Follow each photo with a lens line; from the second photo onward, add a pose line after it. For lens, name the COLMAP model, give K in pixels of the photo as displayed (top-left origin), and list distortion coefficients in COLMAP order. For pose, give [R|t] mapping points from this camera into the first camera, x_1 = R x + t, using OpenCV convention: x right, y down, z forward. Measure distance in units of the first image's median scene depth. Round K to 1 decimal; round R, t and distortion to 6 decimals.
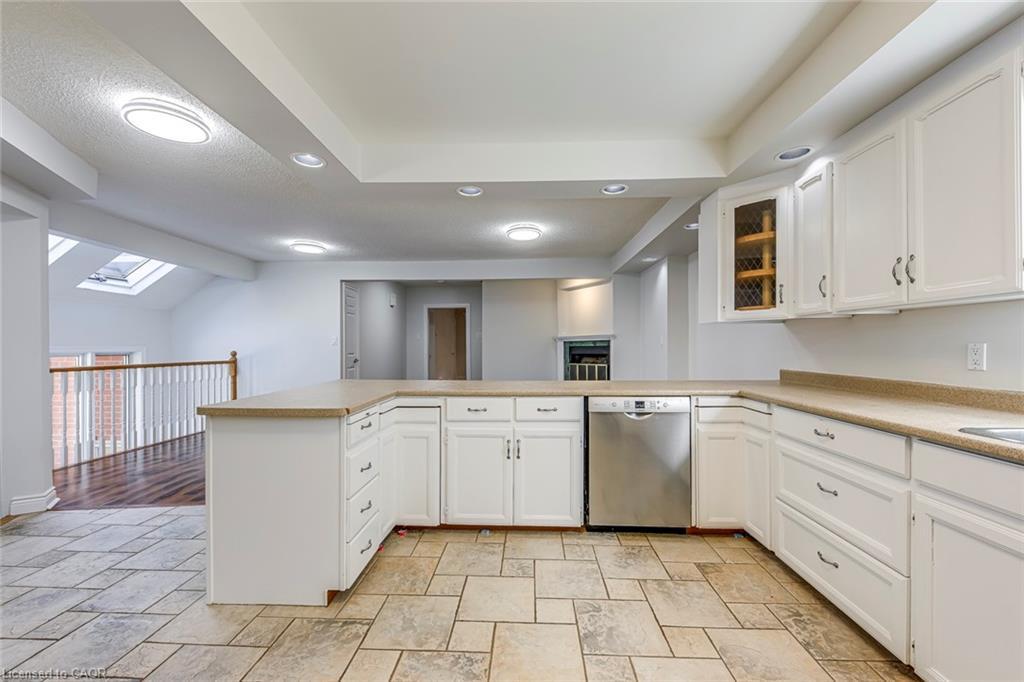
lens RADIAL K [[420.9, 0, 509.7], [0, 420.9, 344.7], [0, 0, 1]] dist [0.004114, -0.000808]
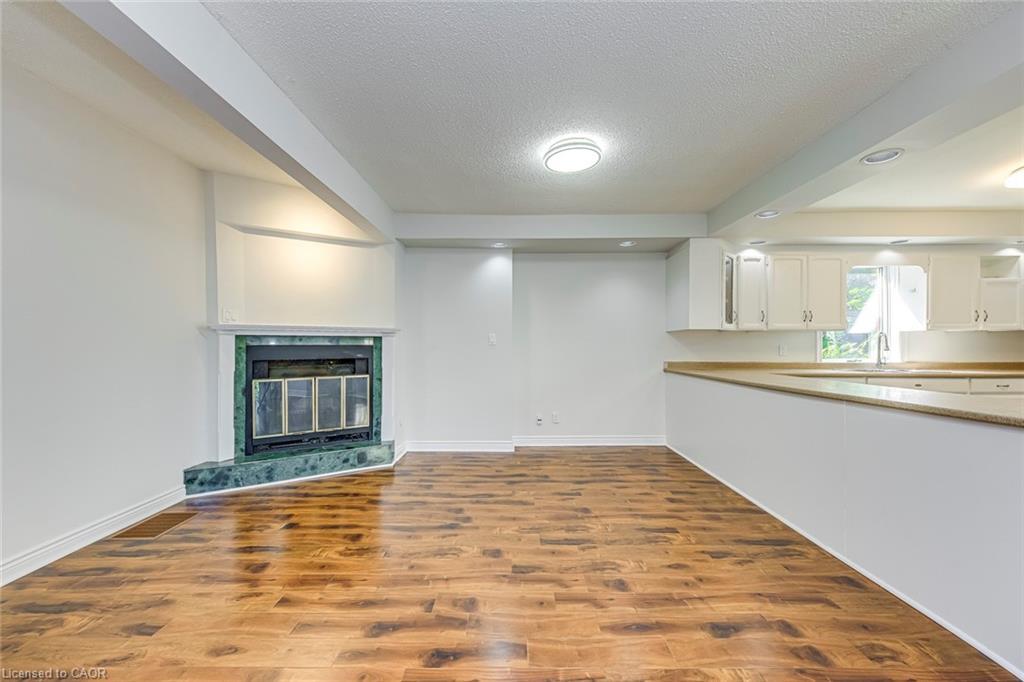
lens RADIAL K [[420.9, 0, 514.6], [0, 420.9, 347.5], [0, 0, 1]] dist [0.004114, -0.000808]
pose [[-0.064666, 0.010862, 0.997848, -1.021635], [-0.002126, 0.999937, -0.011022, 0.029968], [-0.997905, -0.002834, -0.064639, 2.014124]]
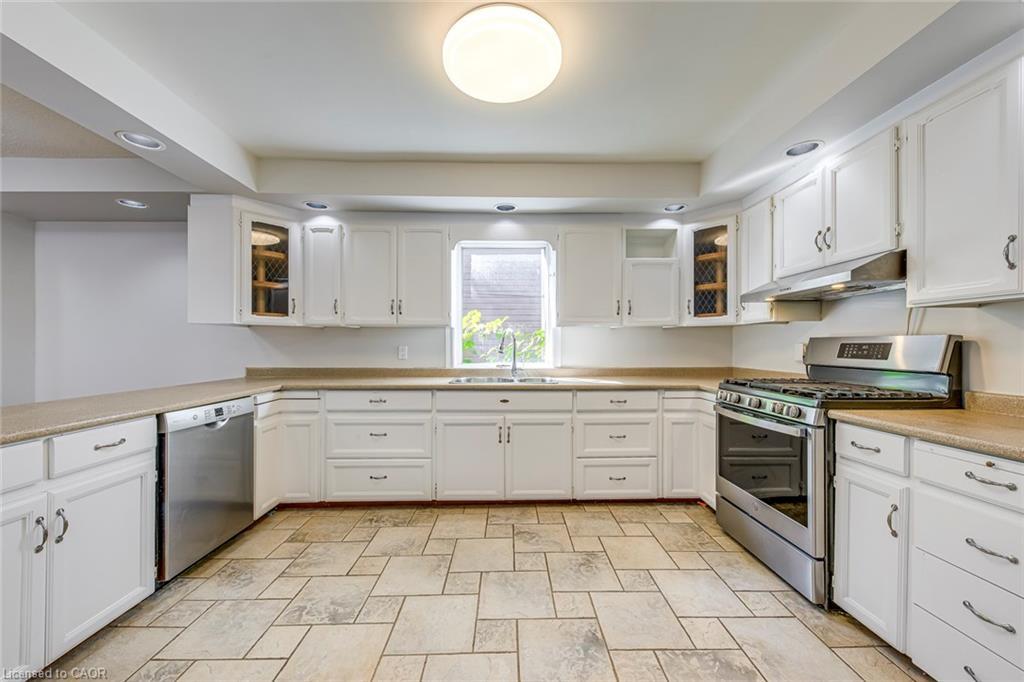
lens RADIAL K [[420.9, 0, 508.9], [0, 420.9, 343.9], [0, 0, 1]] dist [0.004114, -0.000808]
pose [[-0.113667, 0.009757, 0.993471, -0.681987], [-0.002117, 0.999947, -0.010063, 0.004389], [-0.993517, -0.003247, -0.113640, 0.497727]]
